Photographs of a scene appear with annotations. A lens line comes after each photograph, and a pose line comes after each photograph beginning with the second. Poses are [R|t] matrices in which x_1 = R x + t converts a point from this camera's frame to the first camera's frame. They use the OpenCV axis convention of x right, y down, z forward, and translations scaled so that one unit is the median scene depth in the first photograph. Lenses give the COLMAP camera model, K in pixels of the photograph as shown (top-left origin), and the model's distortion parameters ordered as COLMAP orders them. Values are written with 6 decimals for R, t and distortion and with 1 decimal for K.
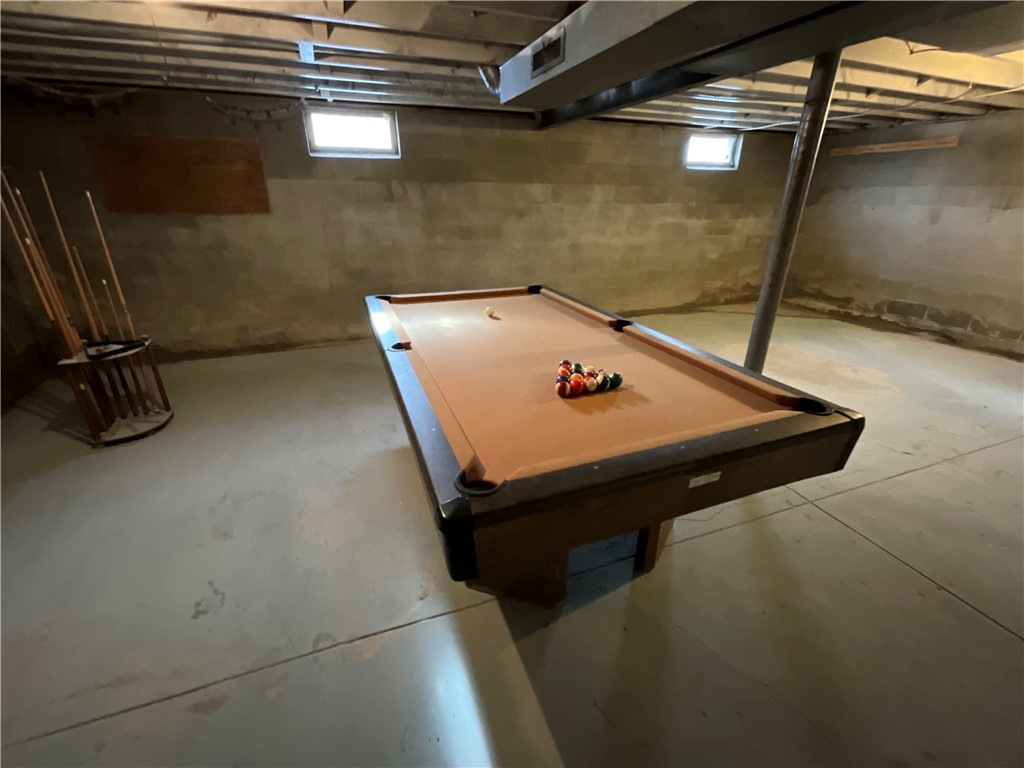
lens RADIAL K [[442.7, 0, 509.8], [0, 442.7, 383.8], [0, 0, 1]] dist [0.018045, 0.001387]
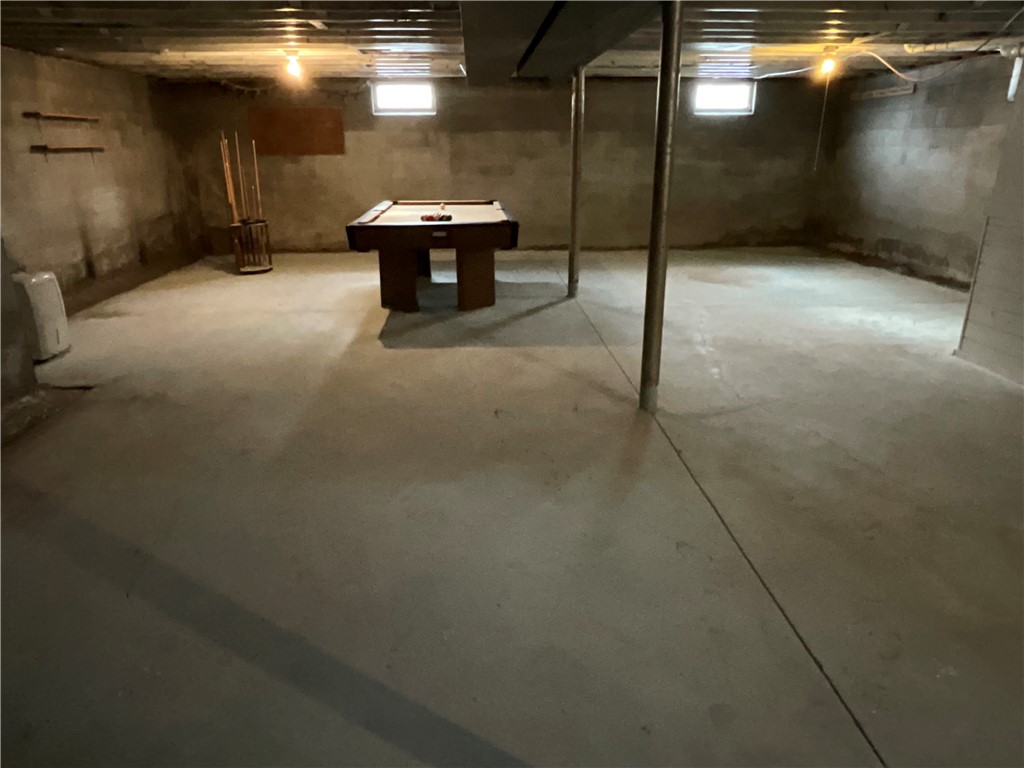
lens RADIAL K [[684.6, 0, 512.7], [0, 684.6, 384.9], [0, 0, 1]] dist [0.045246, -0.010124]
pose [[0.954187, 0.090429, -0.285218, 0.578222], [-0.108970, 0.992797, -0.049787, 0.344200], [0.278662, 0.078587, 0.957169, -0.778094]]
